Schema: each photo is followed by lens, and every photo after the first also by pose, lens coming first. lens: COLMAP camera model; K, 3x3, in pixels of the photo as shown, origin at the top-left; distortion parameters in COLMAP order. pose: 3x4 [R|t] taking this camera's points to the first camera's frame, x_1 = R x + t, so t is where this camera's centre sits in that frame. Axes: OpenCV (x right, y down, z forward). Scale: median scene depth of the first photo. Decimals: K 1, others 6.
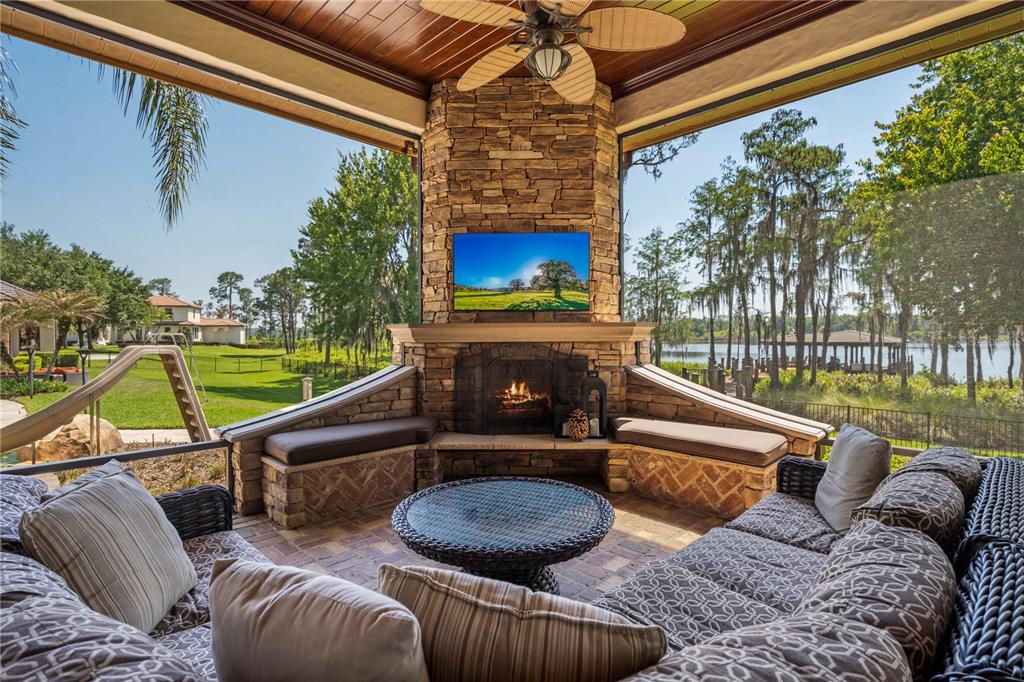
lens RADIAL K [[498.9, 0, 510.0], [0, 498.9, 341.4], [0, 0, 1]] dist [-0.004834, -0.000624]
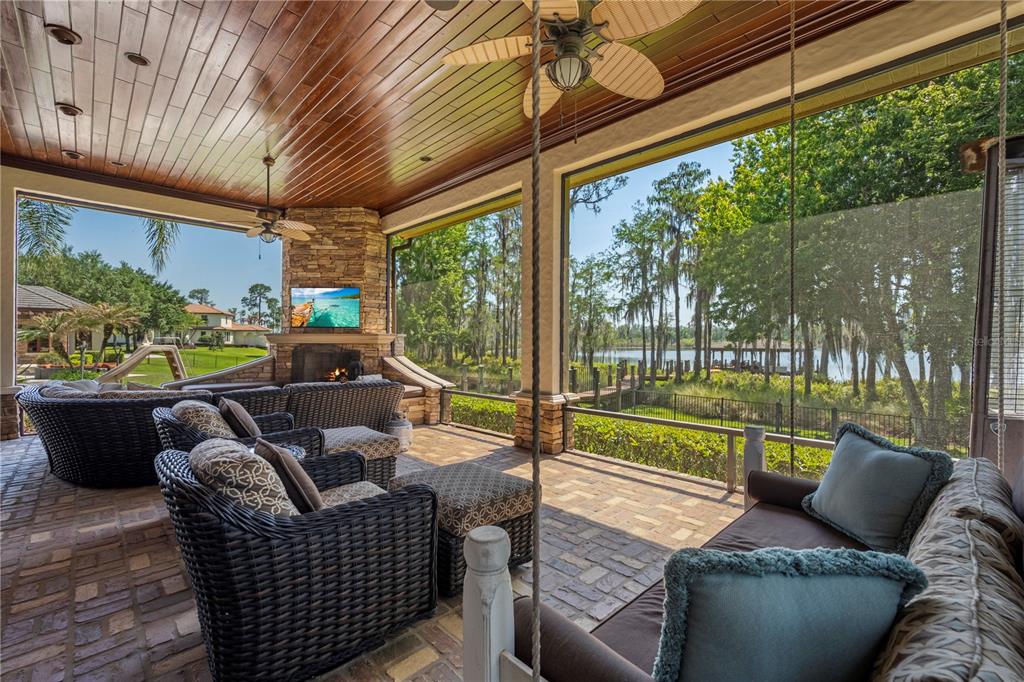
lens RADIAL K [[446.2, 0, 514.3], [0, 446.2, 341.4], [0, 0, 1]] dist [-0.004199, 0.000033]
pose [[0.999969, 0.007559, -0.002260, 0.116337], [-0.007583, 0.999913, -0.010818, 0.000963], [0.002178, 0.010834, 0.999939, -0.112494]]
